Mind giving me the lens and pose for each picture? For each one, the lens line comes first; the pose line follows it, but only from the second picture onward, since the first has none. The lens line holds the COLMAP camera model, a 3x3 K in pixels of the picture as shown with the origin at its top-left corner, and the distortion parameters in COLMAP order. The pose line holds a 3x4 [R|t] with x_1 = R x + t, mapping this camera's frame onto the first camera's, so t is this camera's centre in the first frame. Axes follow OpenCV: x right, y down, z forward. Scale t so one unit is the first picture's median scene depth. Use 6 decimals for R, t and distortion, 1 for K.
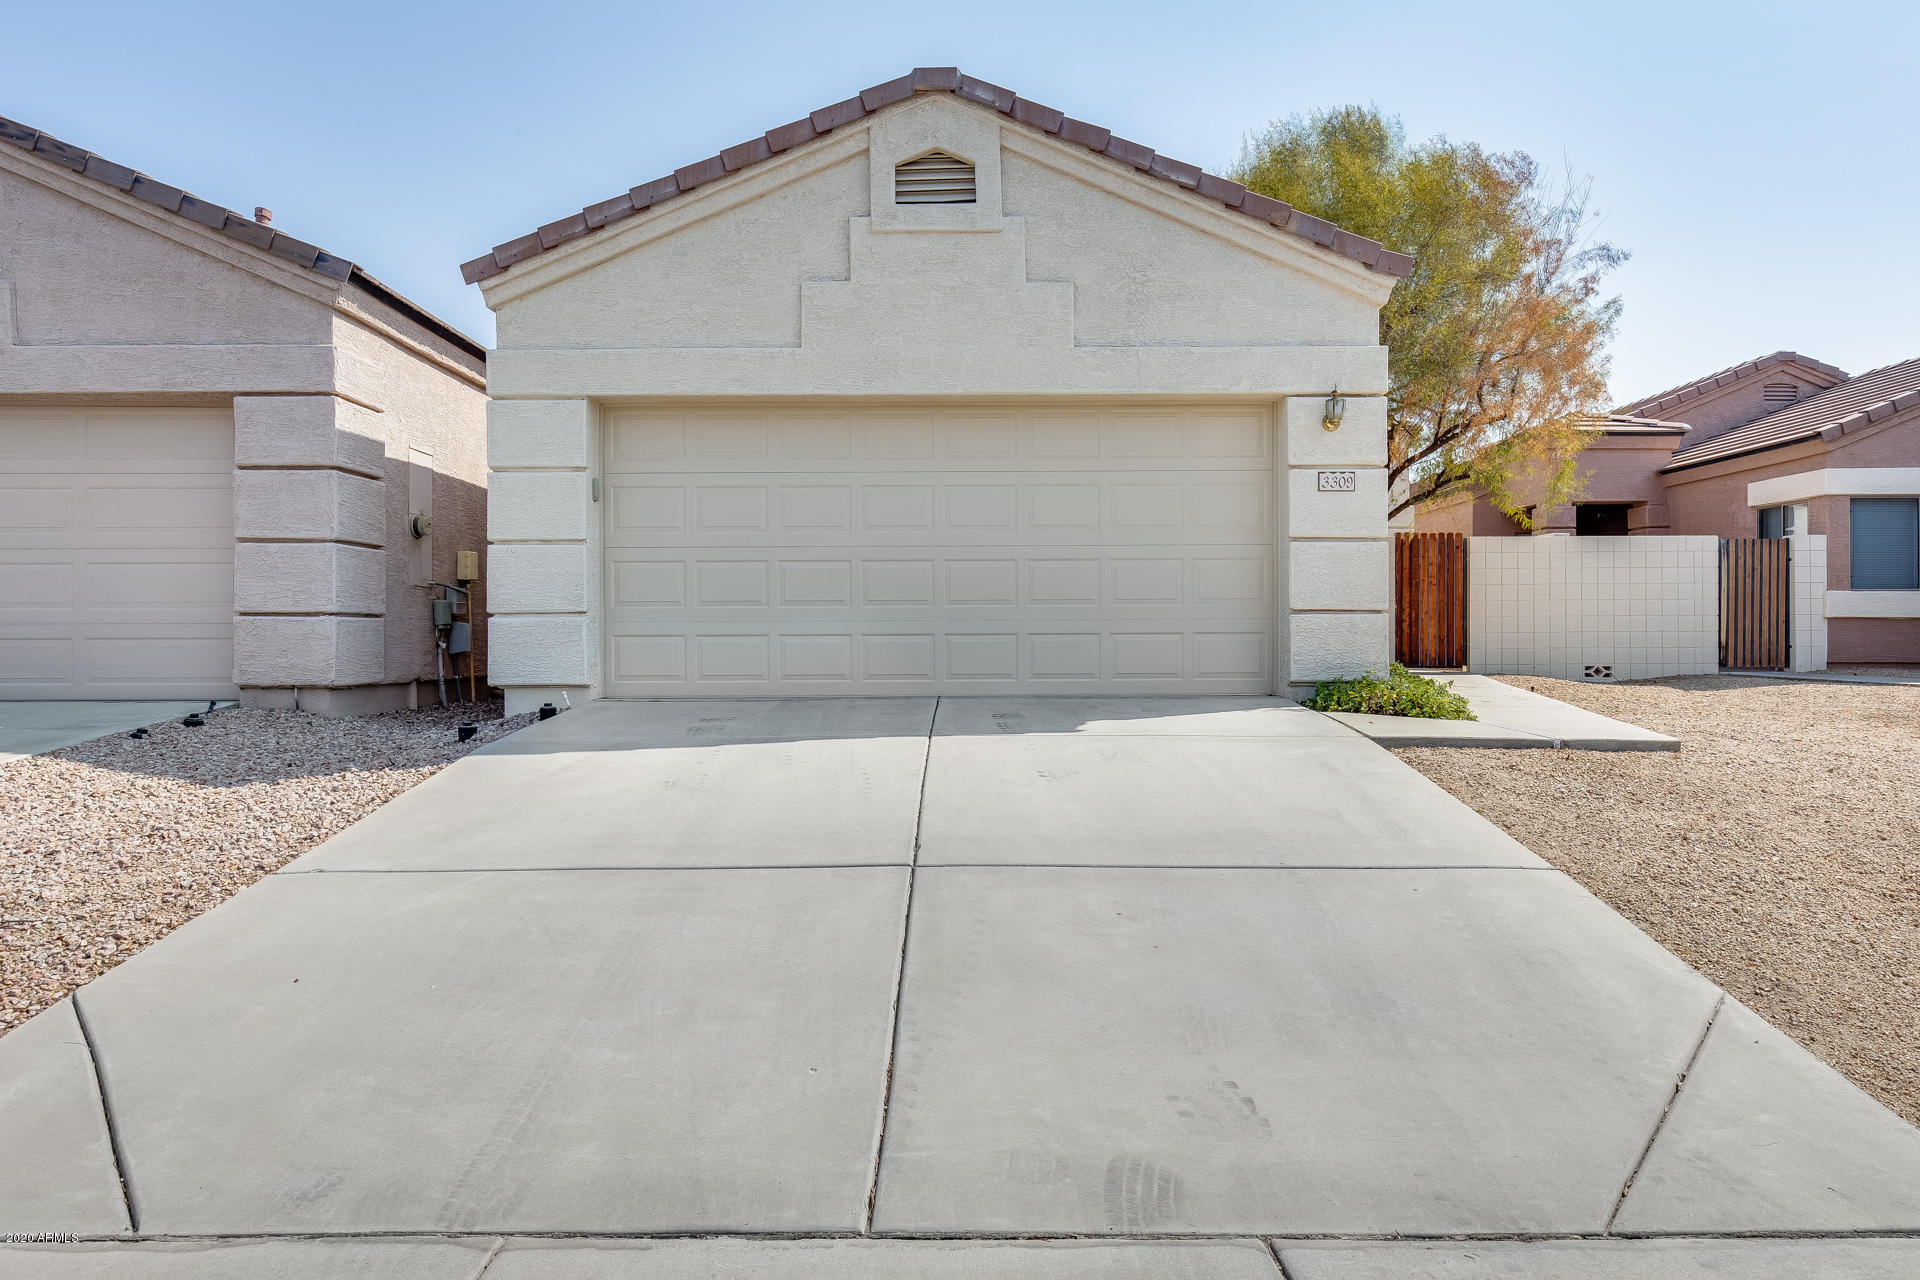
lens RADIAL K [[1070.3, 0, 960.9], [0, 1070.3, 640.2], [0, 0, 1]] dist [0.008017, -0.000206]
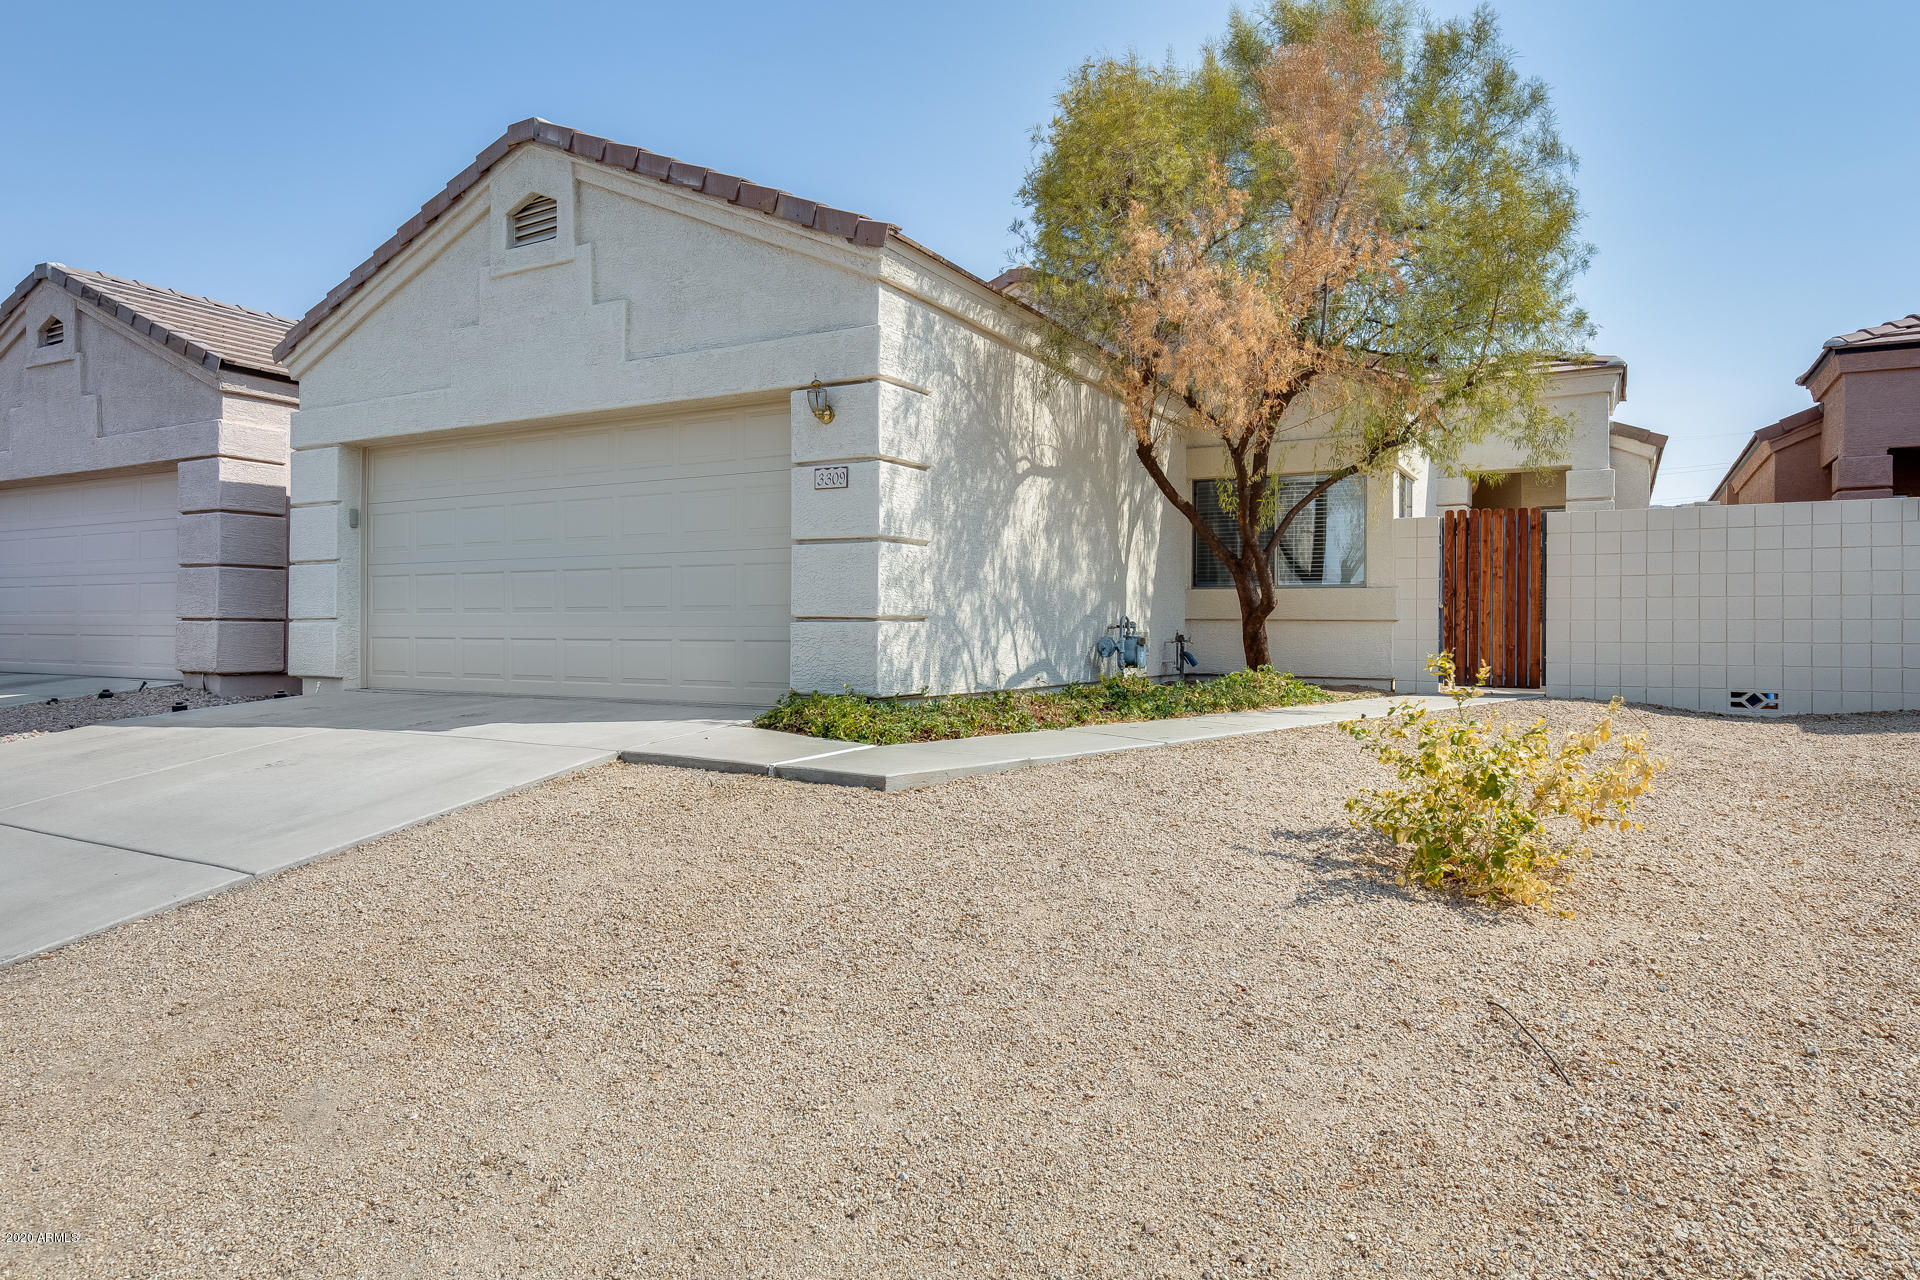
lens RADIAL K [[1154.9, 0, 957.0], [0, 1154.9, 634.4], [0, 0, 1]] dist [0.001738, 0.001094]
pose [[0.872636, 0.008962, -0.488289, 0.927573], [-0.009823, 0.999951, 0.000798, -0.015663], [0.488273, 0.004101, 0.872681, 0.187831]]
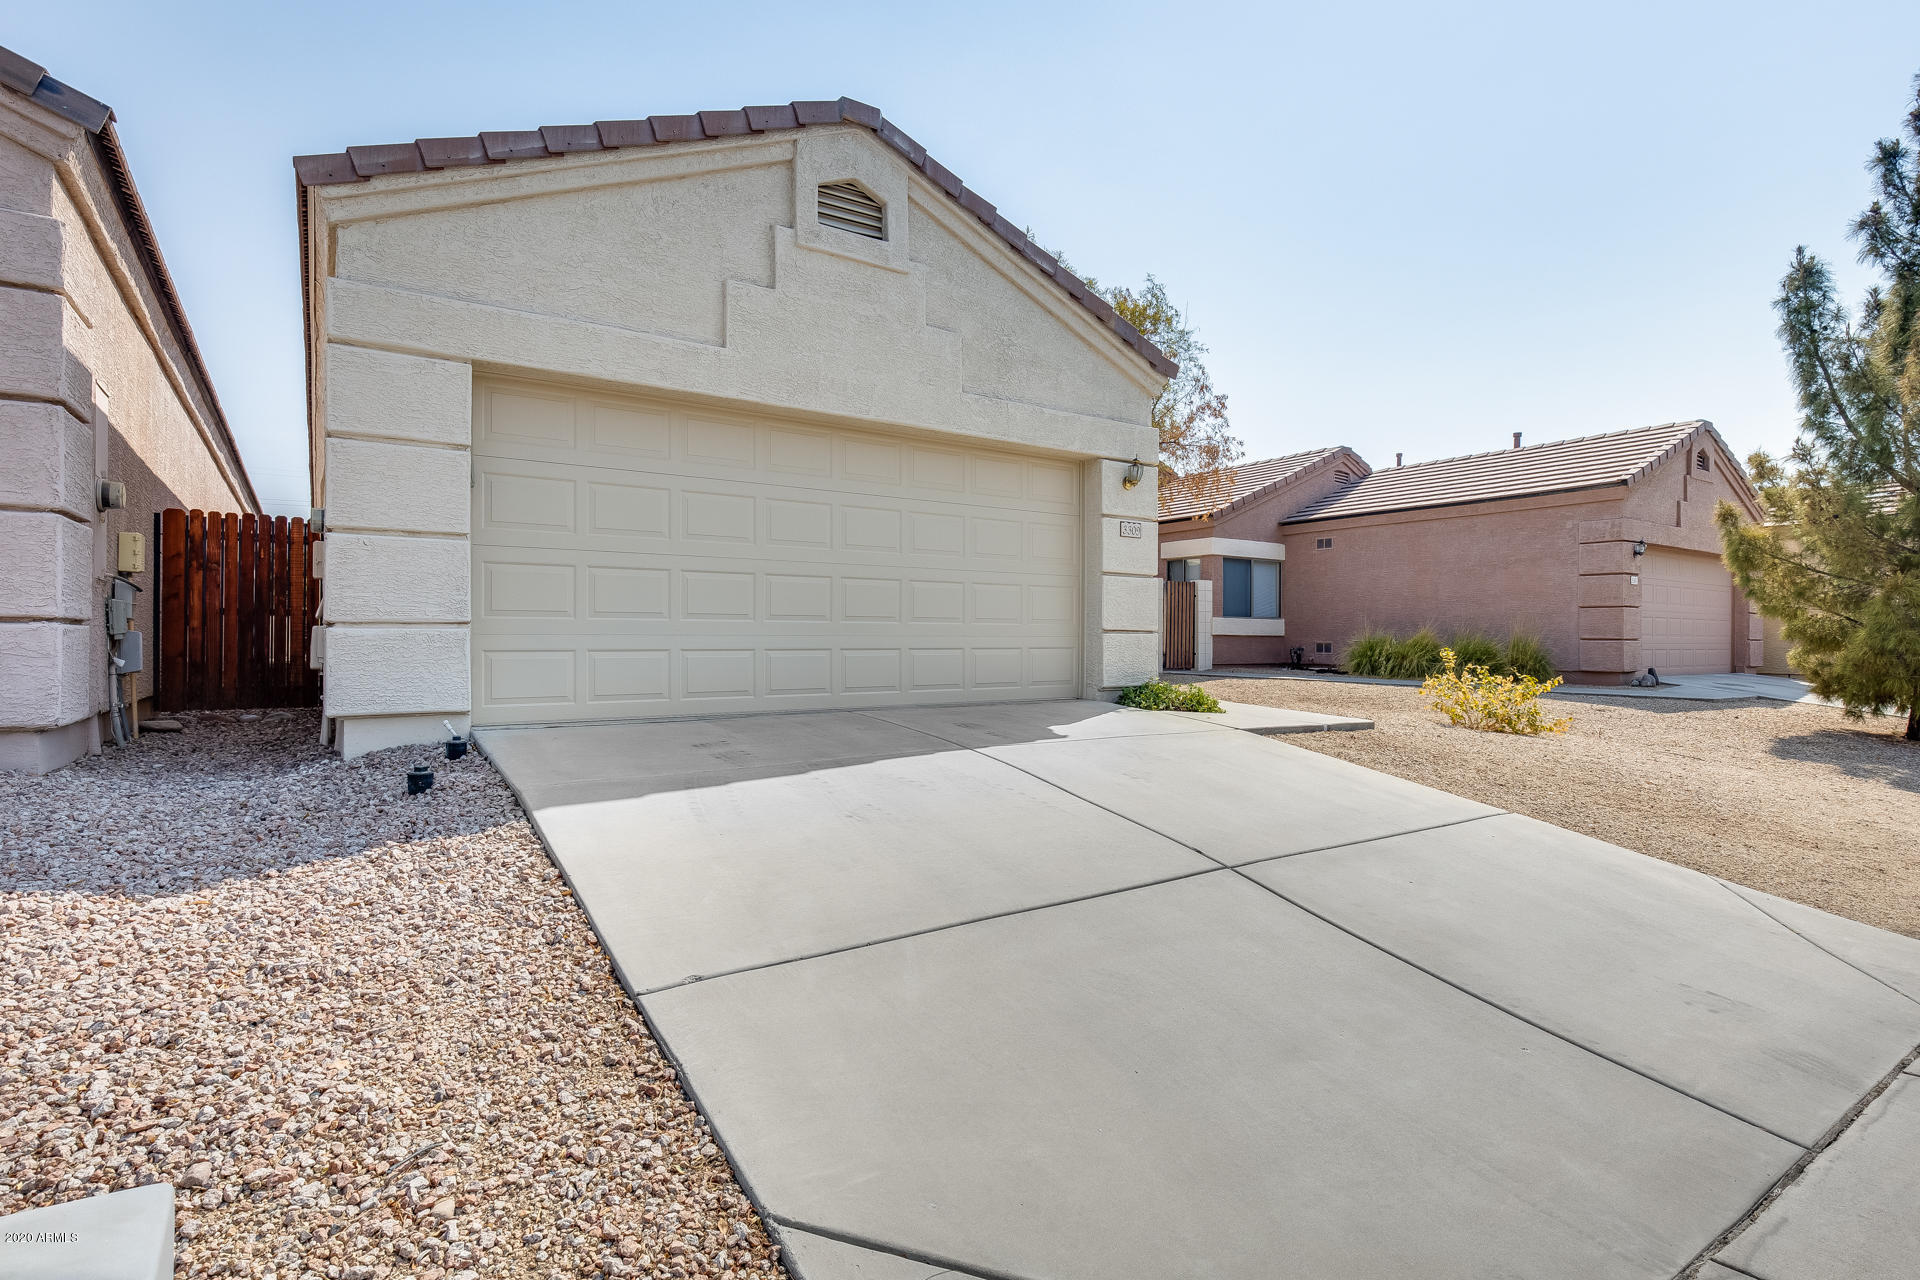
lens RADIAL K [[939.2, 0, 957.1], [0, 939.2, 644.3], [0, 0, 1]] dist [0.000686, -0.000068]
pose [[0.823576, 0.003011, 0.567198, -0.452715], [-0.002888, 0.999995, -0.001114, -0.009650], [-0.567199, -0.000721, 0.823581, 0.196066]]
